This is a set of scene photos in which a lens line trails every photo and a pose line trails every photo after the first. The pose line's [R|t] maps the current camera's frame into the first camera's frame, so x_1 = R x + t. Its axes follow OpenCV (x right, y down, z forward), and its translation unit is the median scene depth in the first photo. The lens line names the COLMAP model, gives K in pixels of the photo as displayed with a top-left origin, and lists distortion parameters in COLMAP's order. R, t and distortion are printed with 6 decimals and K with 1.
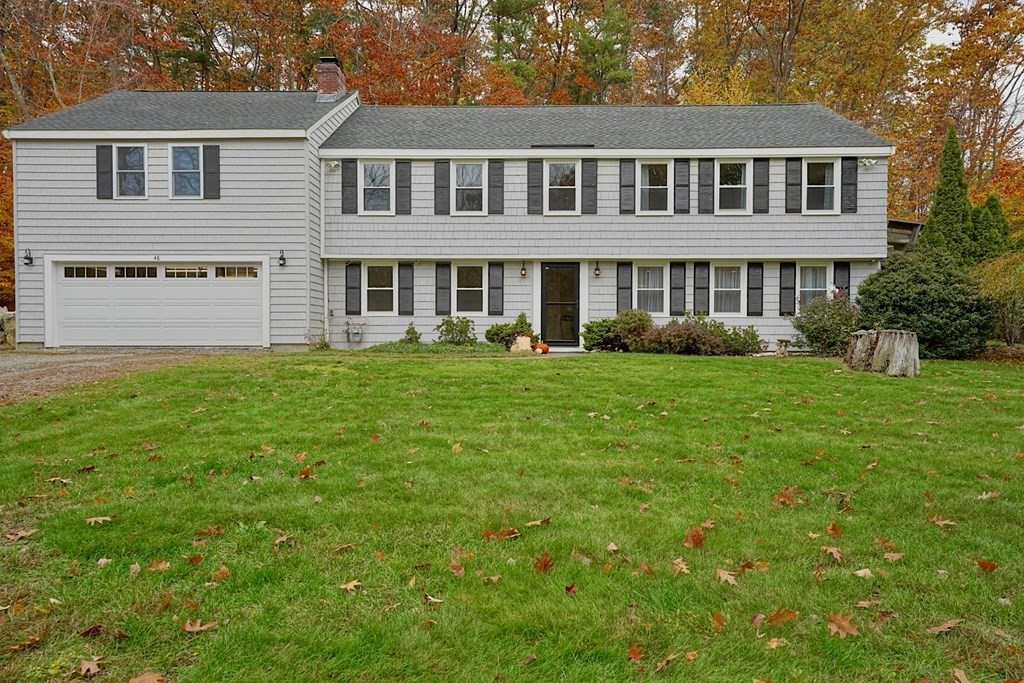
lens RADIAL K [[619.1, 0, 512.0], [0, 619.1, 338.8], [0, 0, 1]] dist [0.024078, 0.000294]
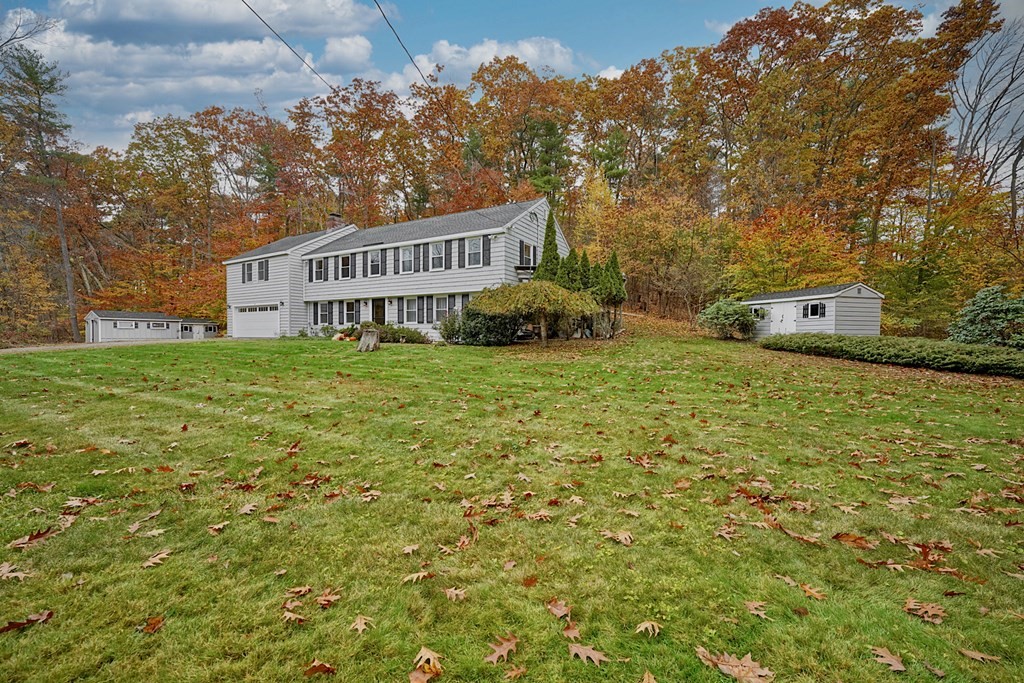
lens RADIAL K [[408.2, 0, 511.1], [0, 408.2, 344.2], [0, 0, 1]] dist [-0.001516, -0.000038]
pose [[0.880258, 0.012150, -0.474339, 1.141809], [-0.002102, 0.999762, 0.021708, 0.000653], [0.474490, -0.018112, 0.880075, -0.013206]]
